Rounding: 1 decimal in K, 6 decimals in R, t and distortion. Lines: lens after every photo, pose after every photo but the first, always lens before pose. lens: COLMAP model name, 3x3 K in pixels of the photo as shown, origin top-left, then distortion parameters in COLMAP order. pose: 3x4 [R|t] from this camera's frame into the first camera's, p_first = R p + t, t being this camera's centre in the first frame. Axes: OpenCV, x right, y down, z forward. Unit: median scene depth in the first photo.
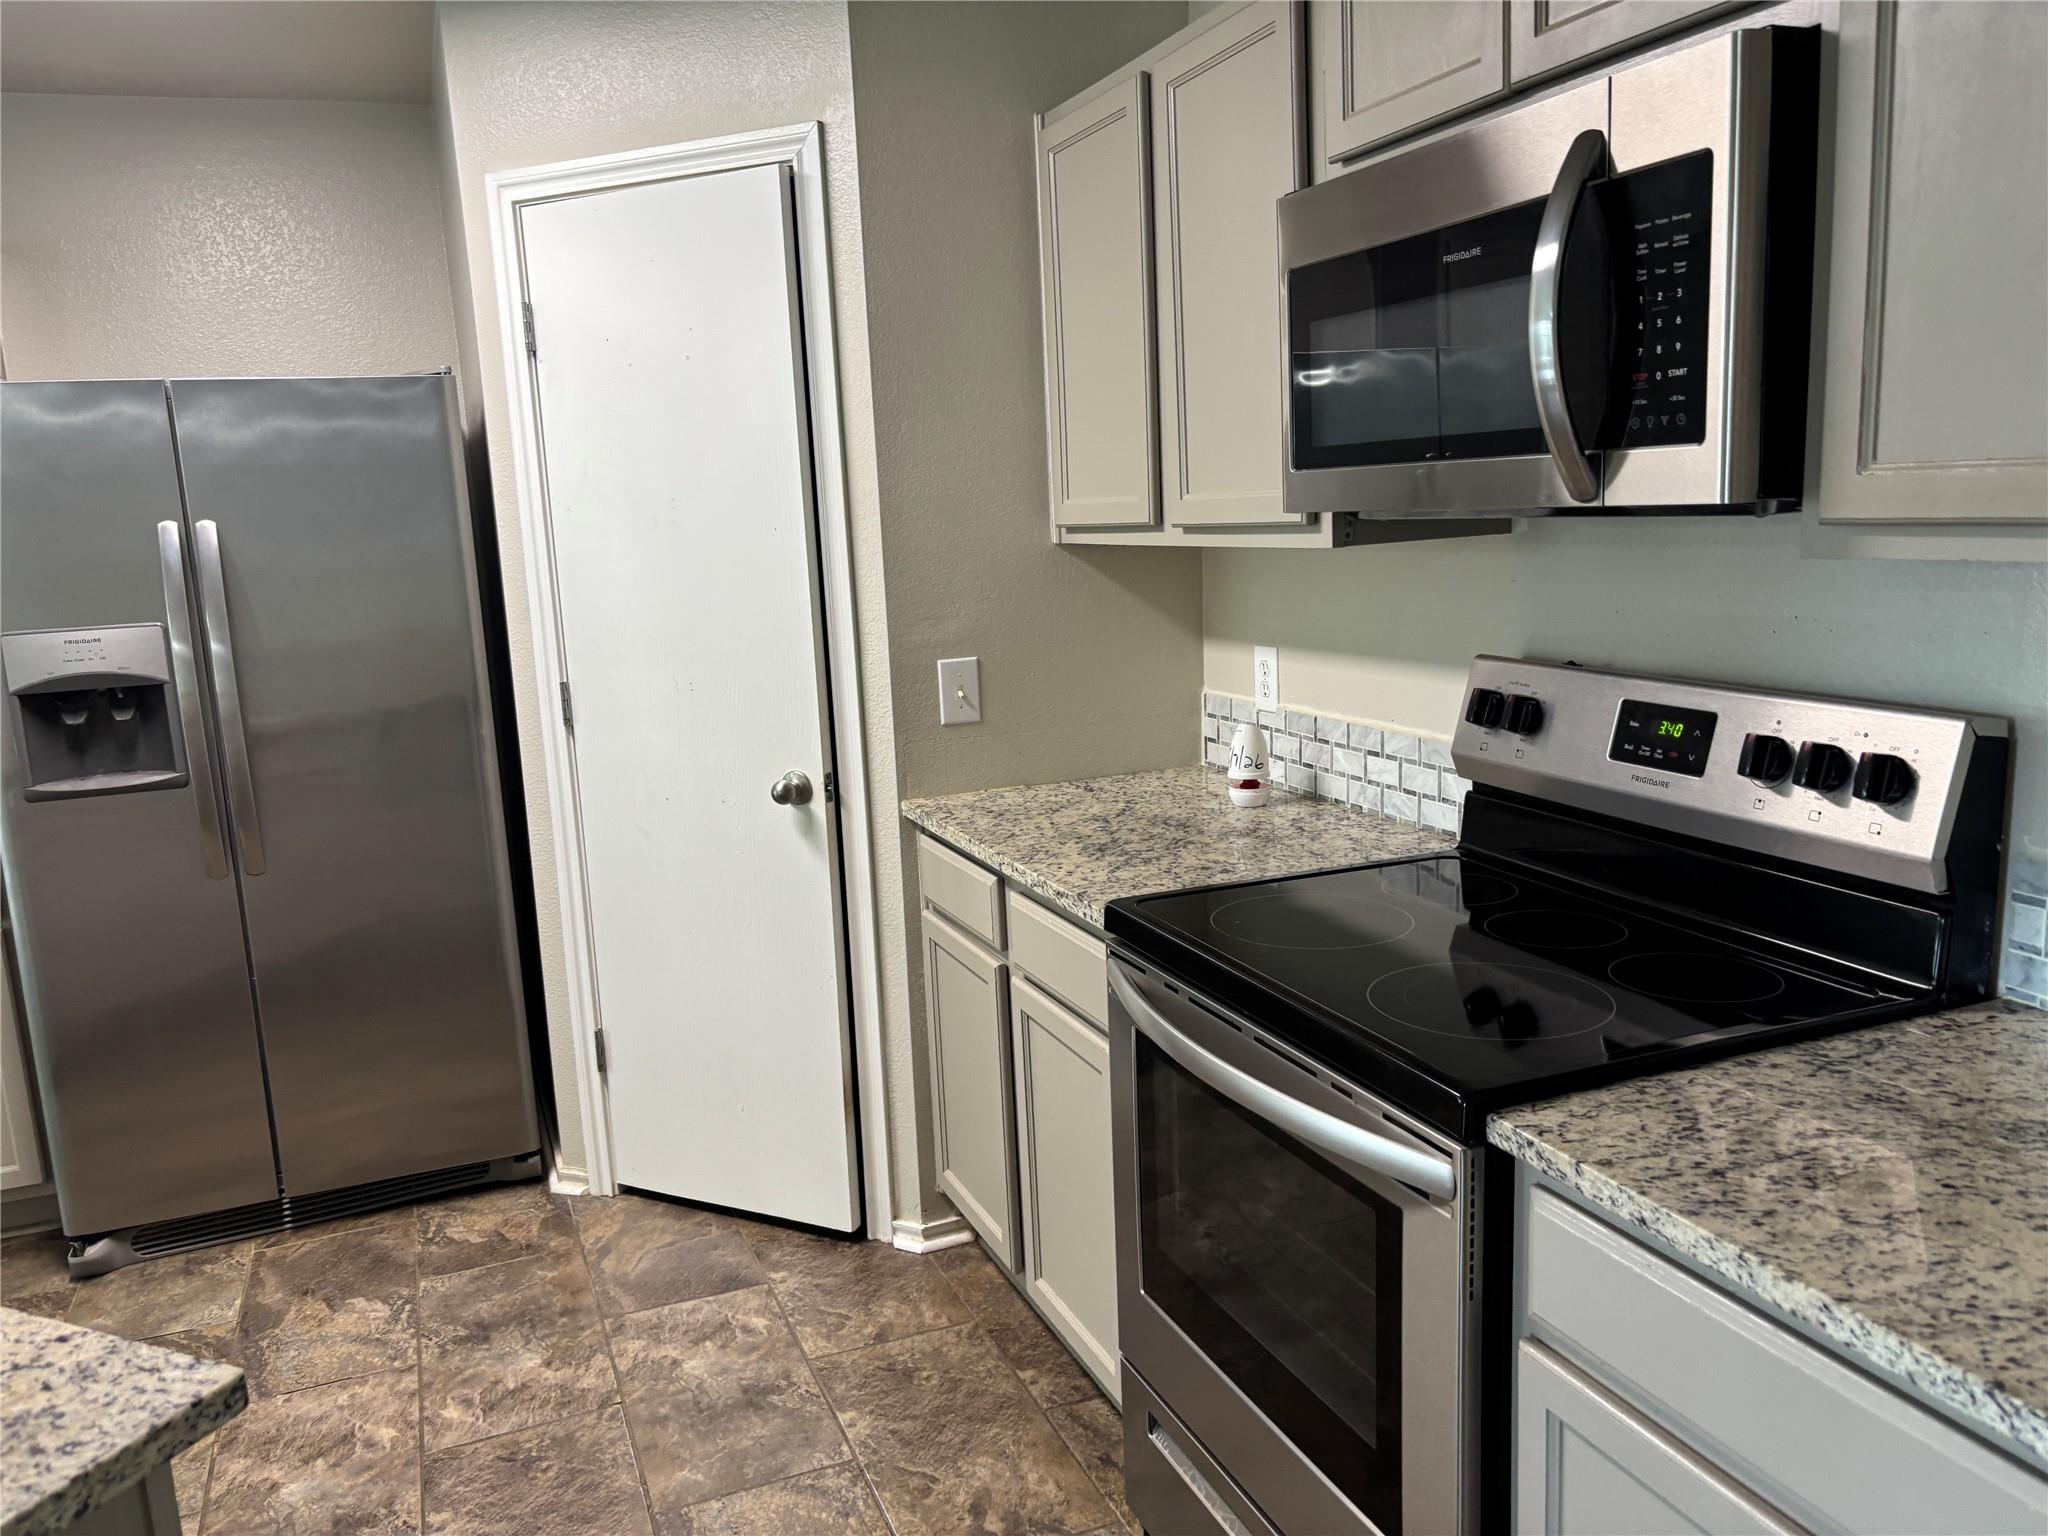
lens RADIAL K [[1559.5, 0, 1019.5], [0, 1559.5, 774.0], [0, 0, 1]] dist [0.025067, -0.033579]
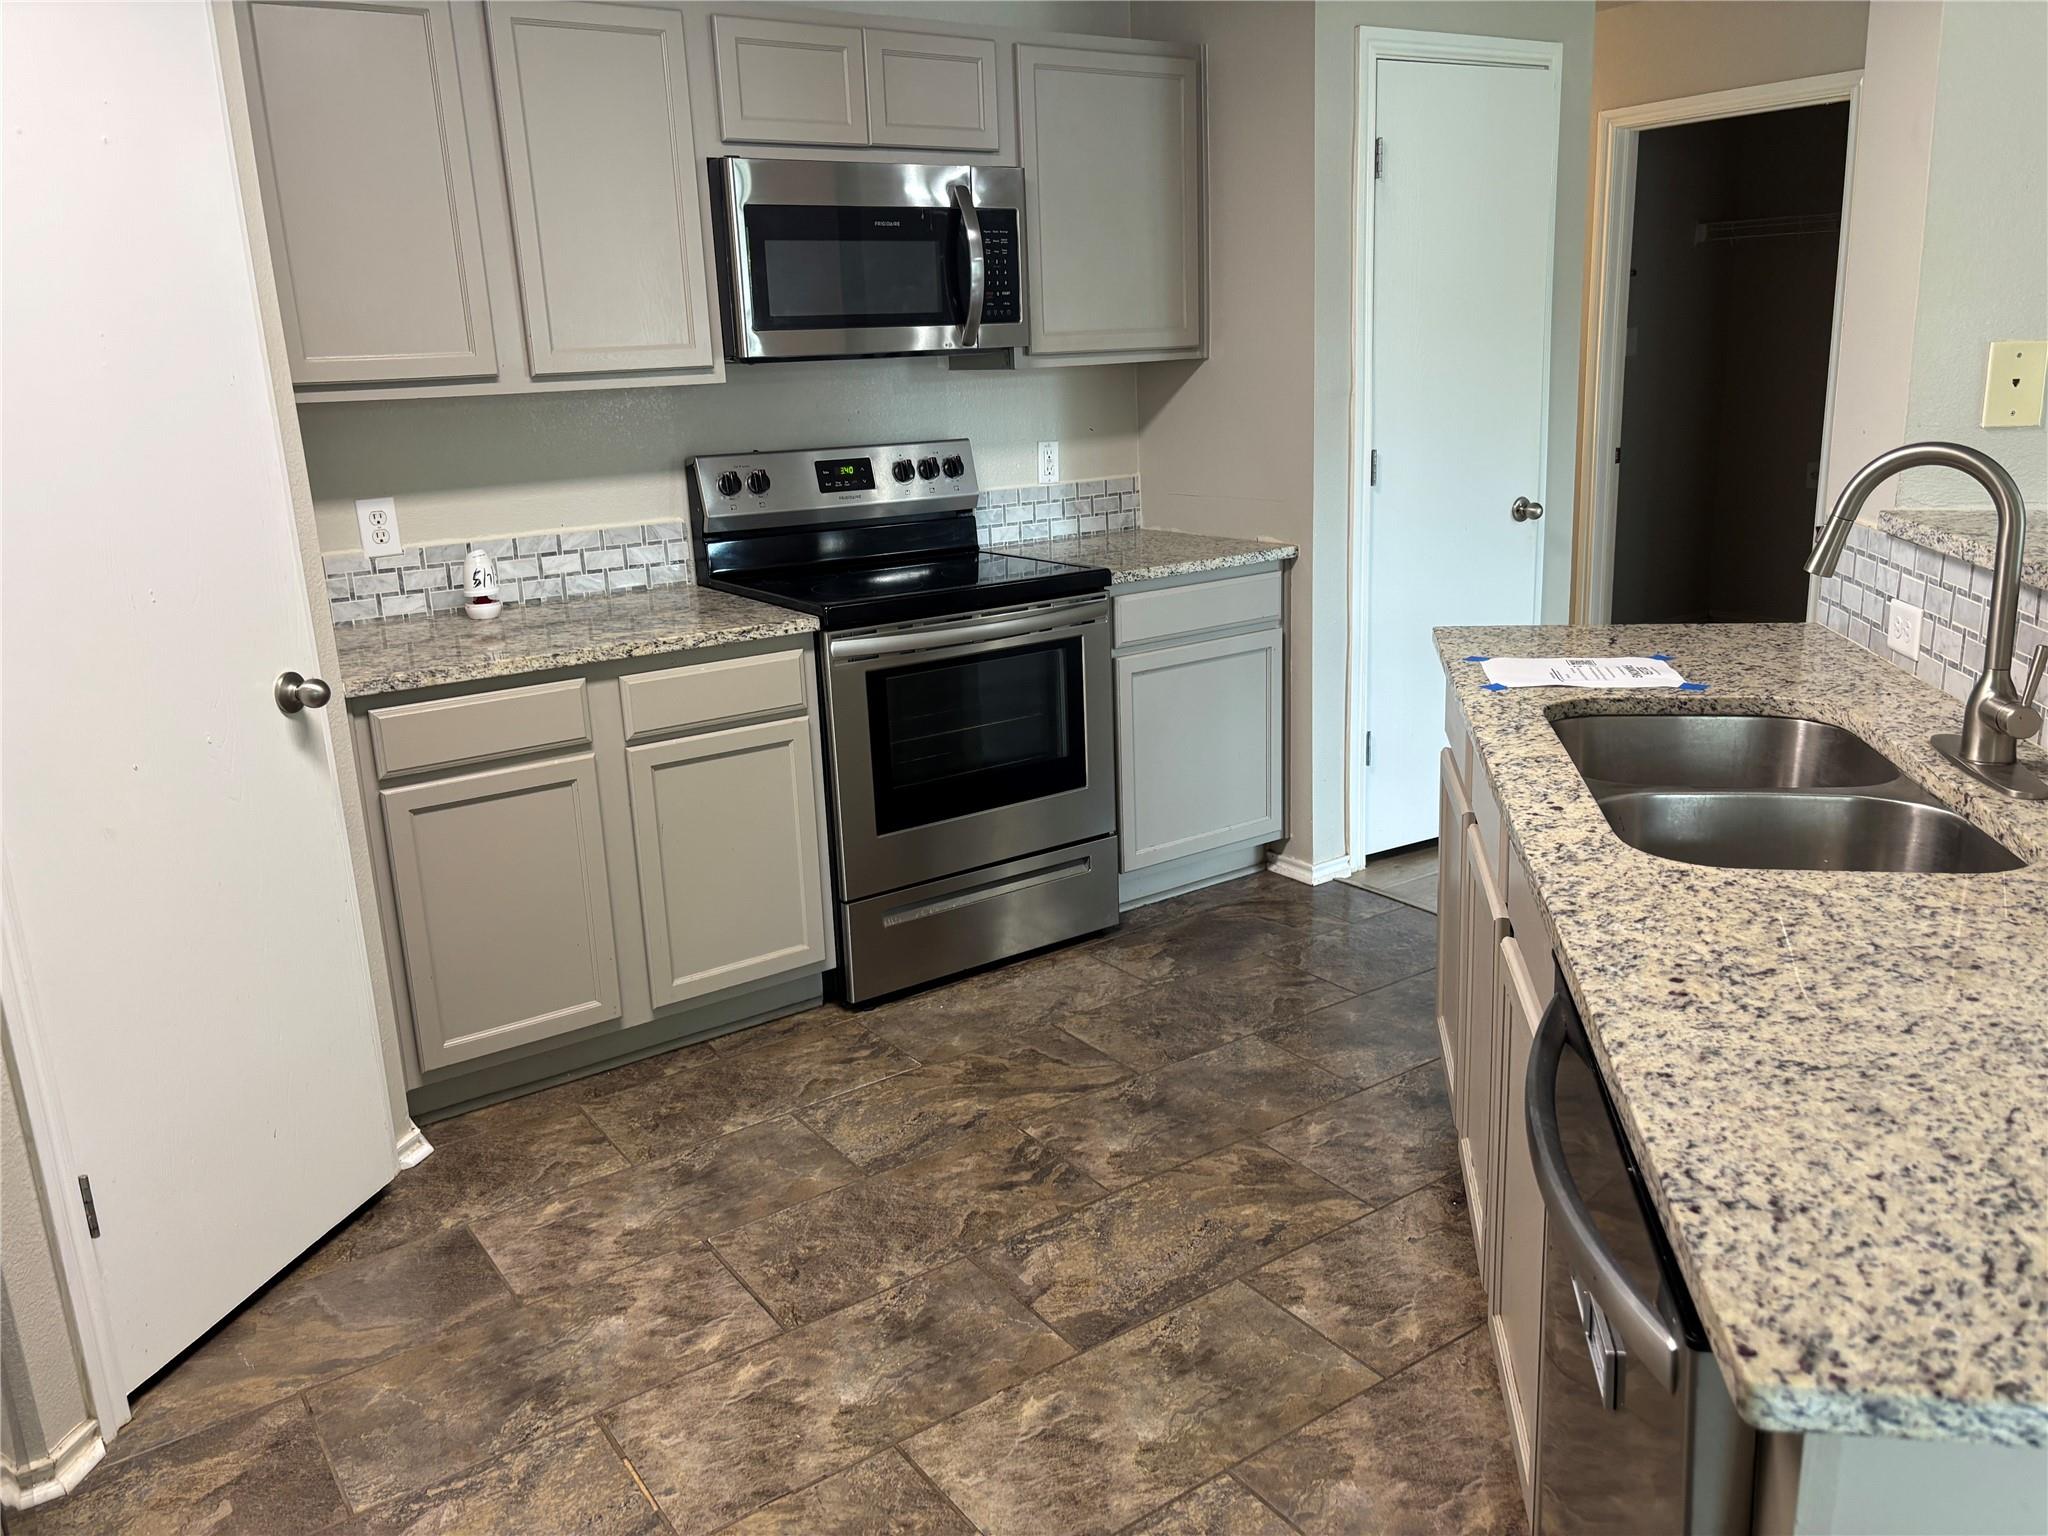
lens RADIAL K [[1559.5, 0, 1042.0], [0, 1559.5, 759.9], [0, 0, 1]] dist [0.025067, -0.033579]
pose [[-0.239871, -0.195276, 0.950962, -1.094308], [0.218139, 0.943670, 0.248802, -0.081423], [-0.945980, 0.267122, -0.183761, 0.819354]]
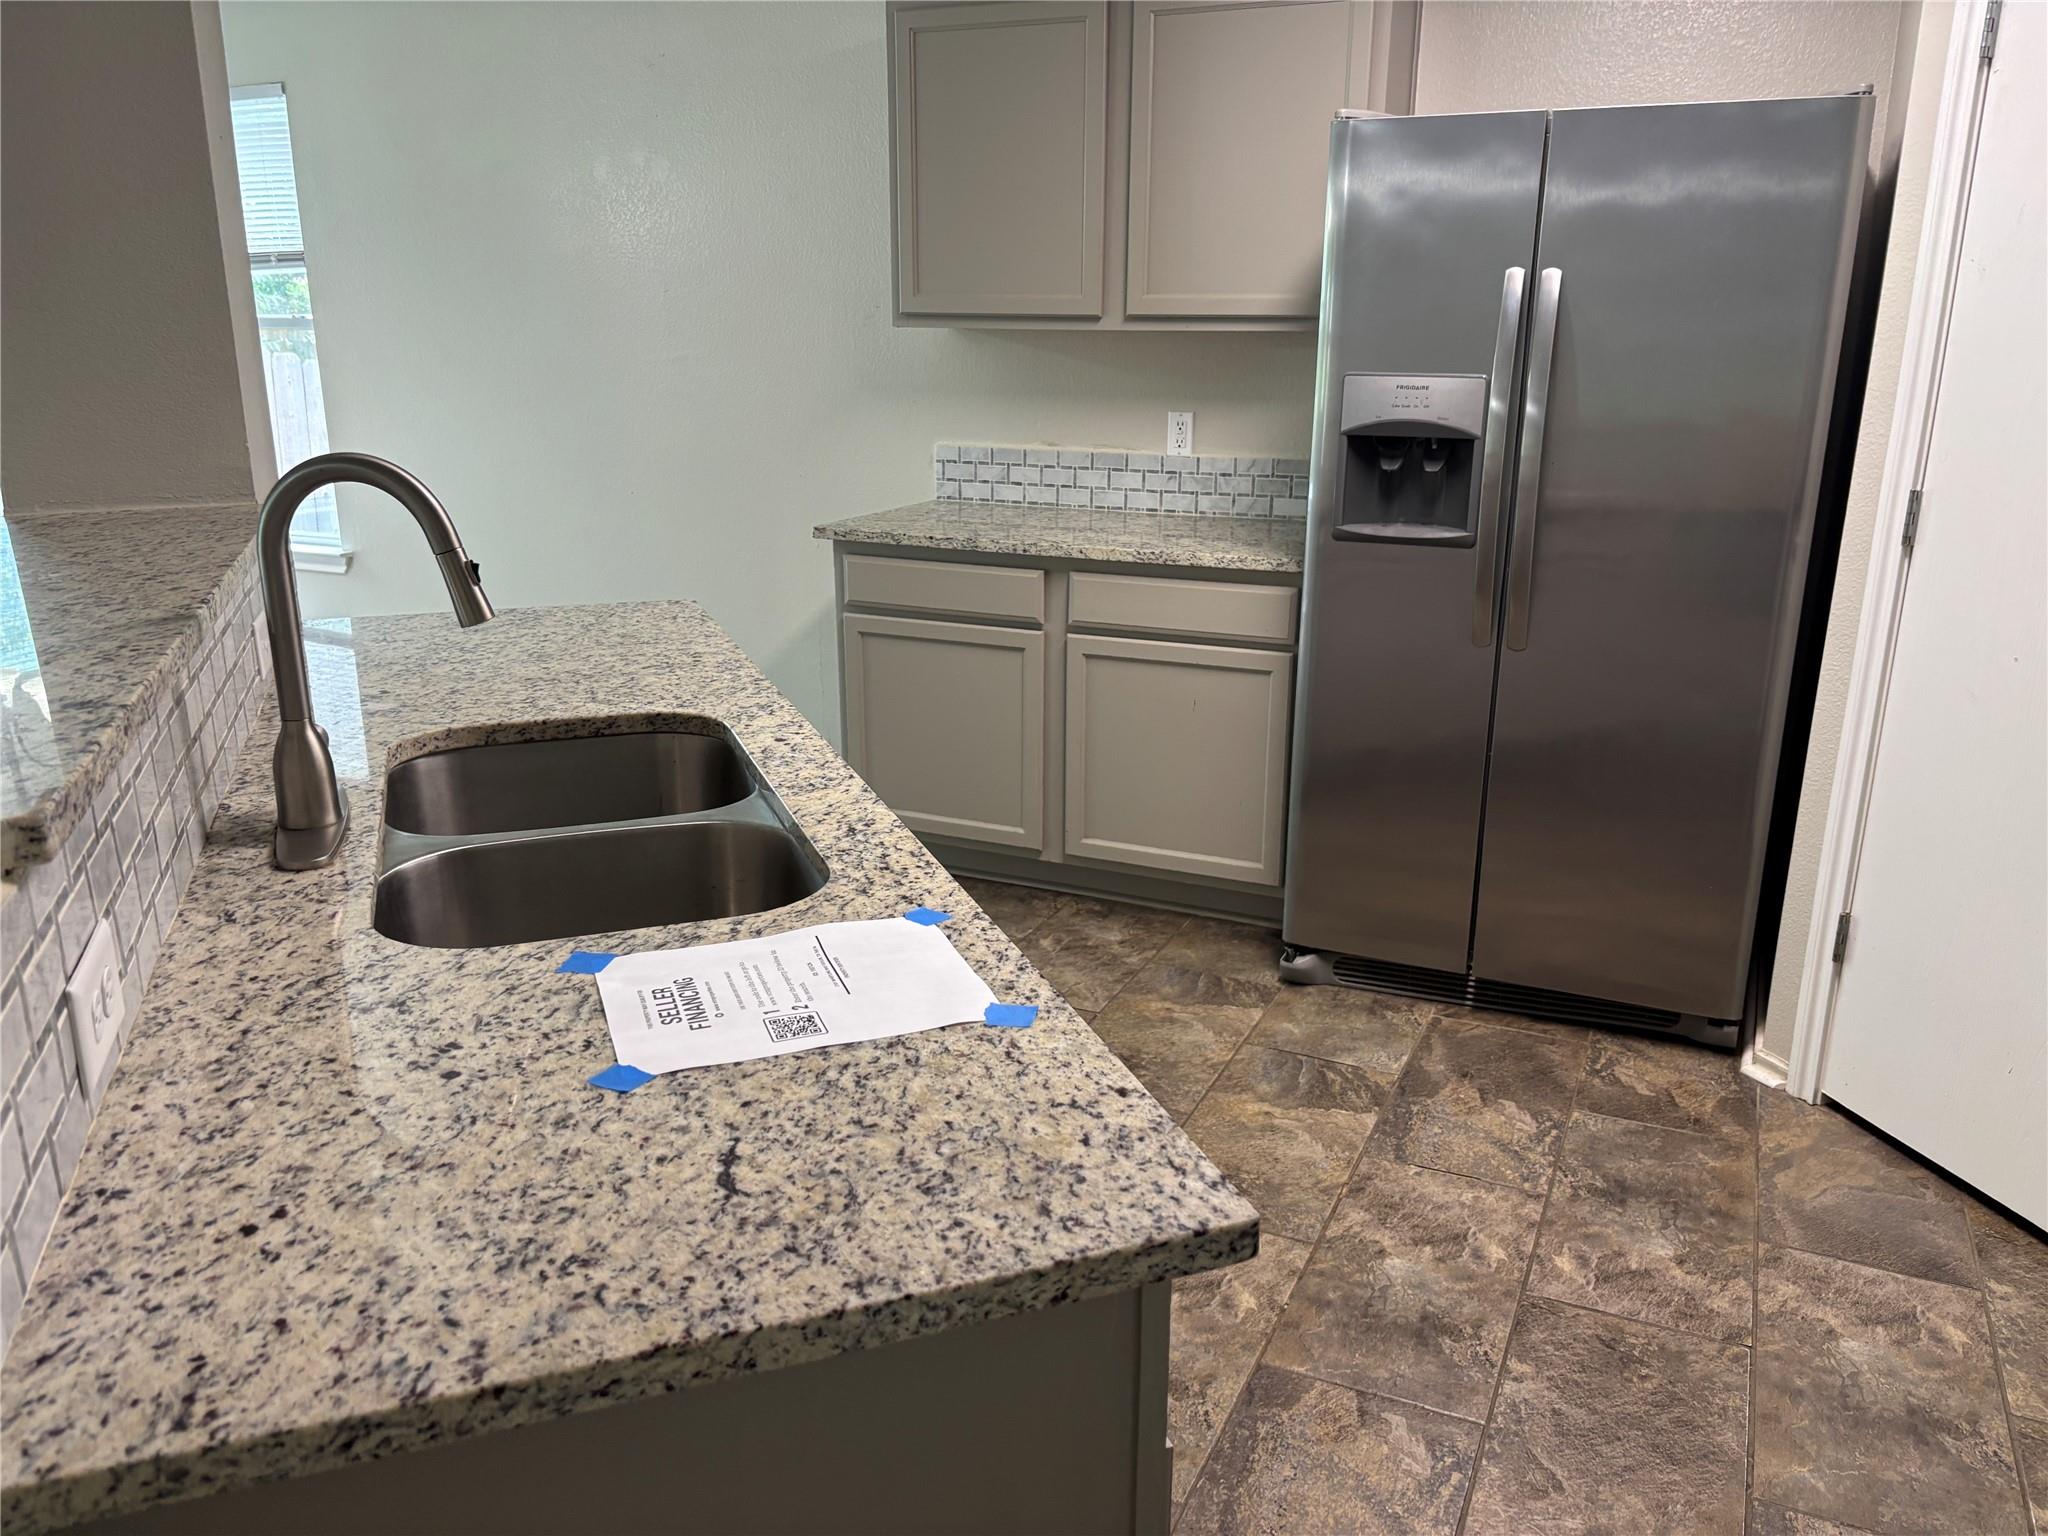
lens RADIAL K [[1559.5, 0, 1028.3], [0, 1559.5, 775.4], [0, 0, 1]] dist [0.025067, -0.033579]
pose [[0.689100, 0.254512, -0.678502, -0.024782], [-0.165716, 0.966831, 0.194362, 0.001847], [0.705464, -0.021497, 0.708420, 0.117037]]
